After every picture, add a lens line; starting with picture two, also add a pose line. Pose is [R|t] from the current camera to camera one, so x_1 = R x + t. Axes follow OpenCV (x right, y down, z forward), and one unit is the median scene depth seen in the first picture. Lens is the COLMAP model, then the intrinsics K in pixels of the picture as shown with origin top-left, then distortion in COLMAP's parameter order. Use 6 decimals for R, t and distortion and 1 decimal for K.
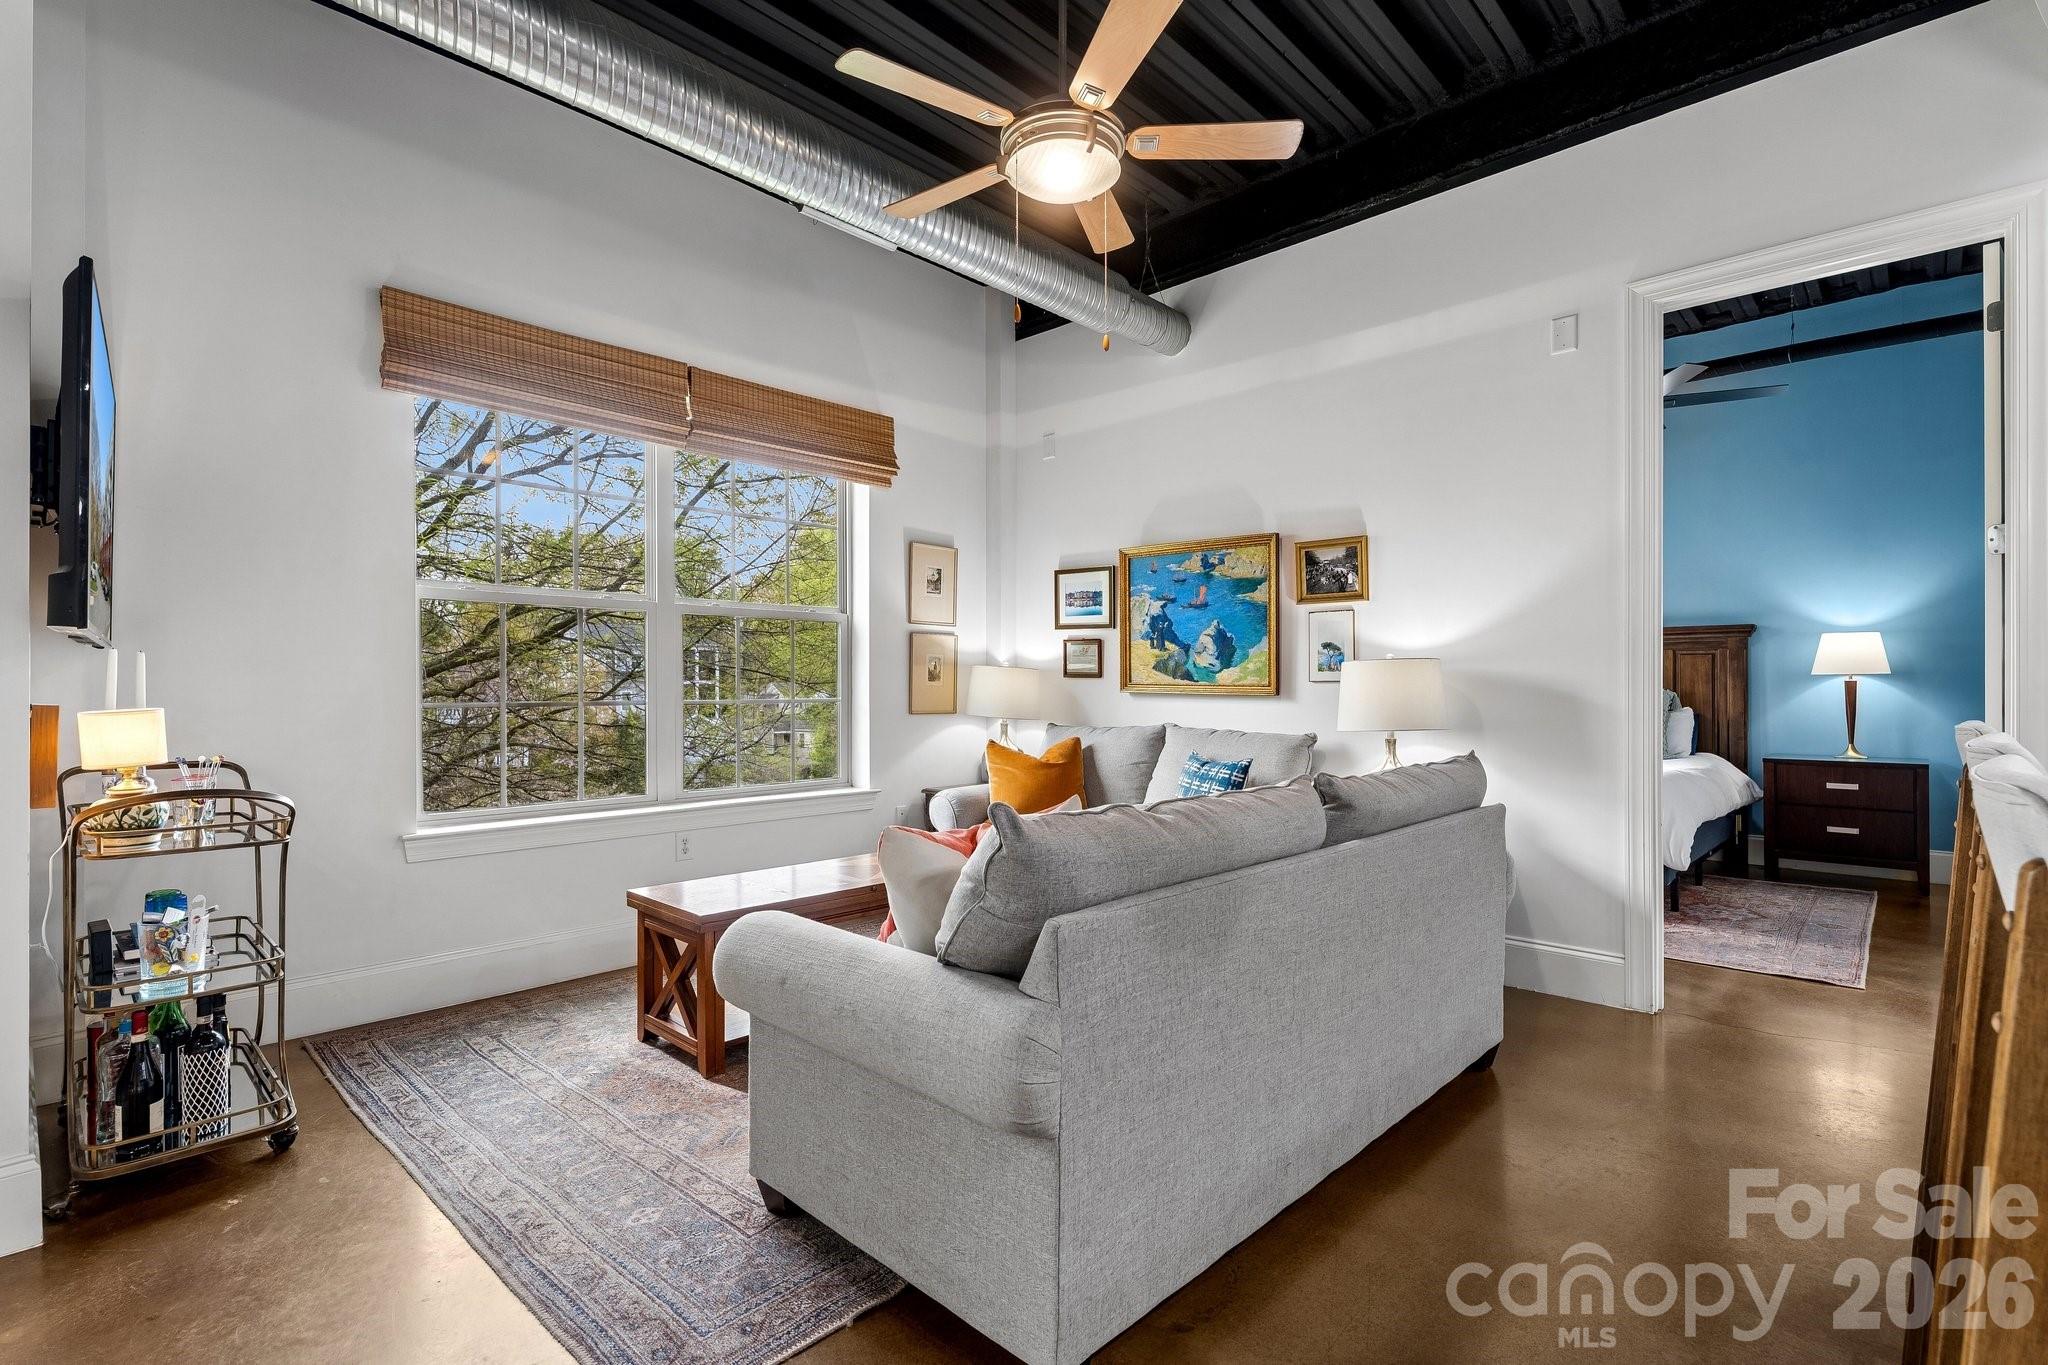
lens RADIAL K [[957.6, 0, 1028.1], [0, 957.6, 685.0], [0, 0, 1]] dist [0.001431, 0.003304]
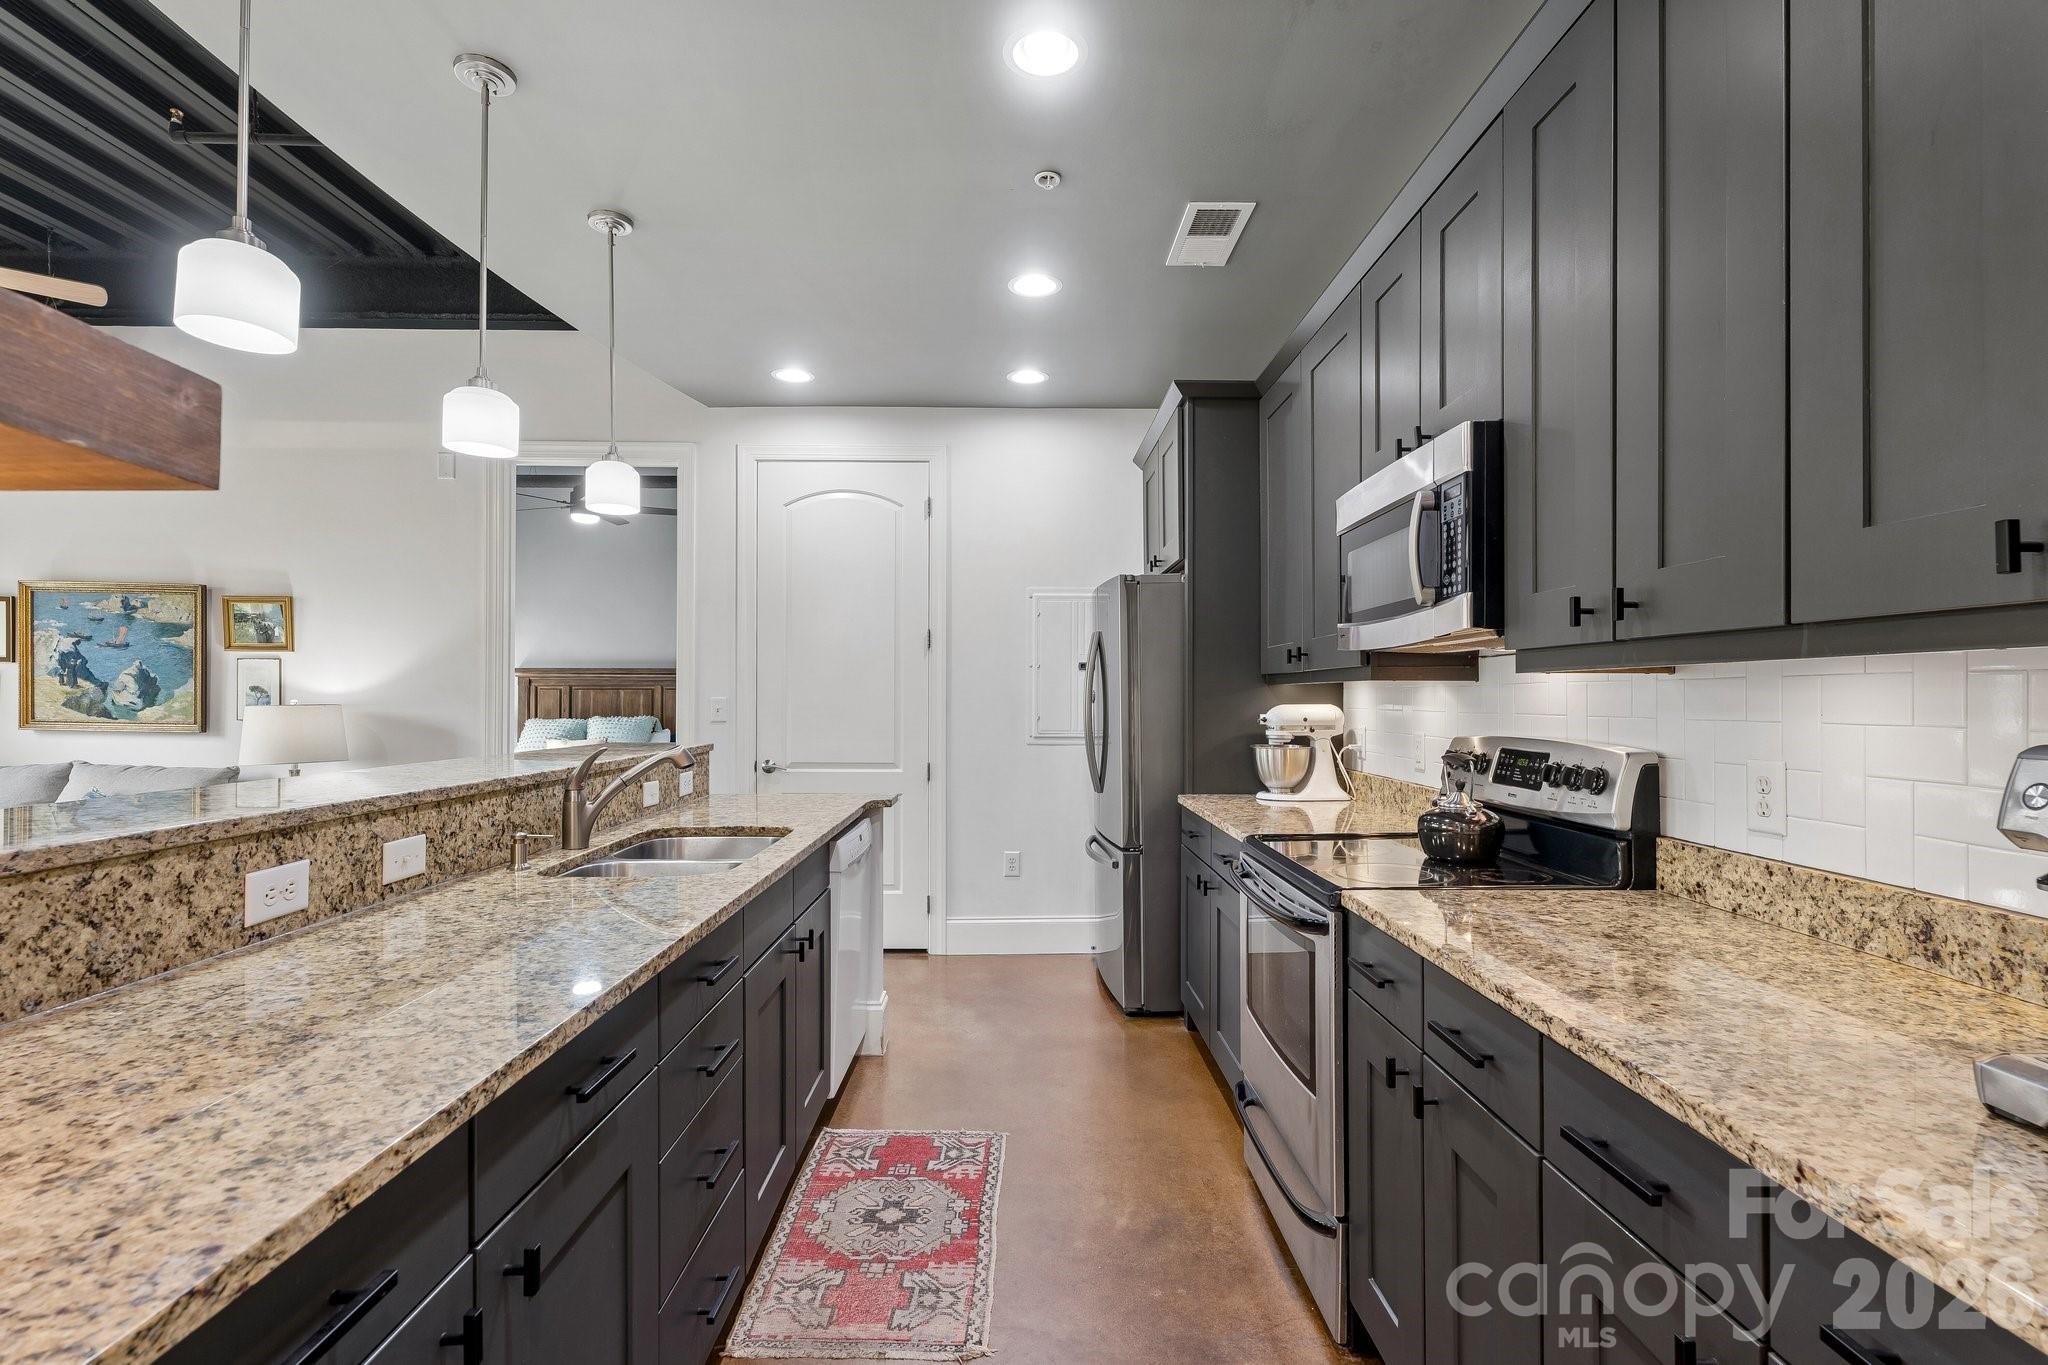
lens RADIAL K [[957.6, 0, 1032.7], [0, 957.6, 696.5], [0, 0, 1]] dist [0.001431, 0.003304]
pose [[0.720096, 0.004836, 0.693857, 0.165421], [-0.006222, 0.999981, -0.000512, -0.032850], [-0.693846, -0.003948, 0.720112, -0.416403]]
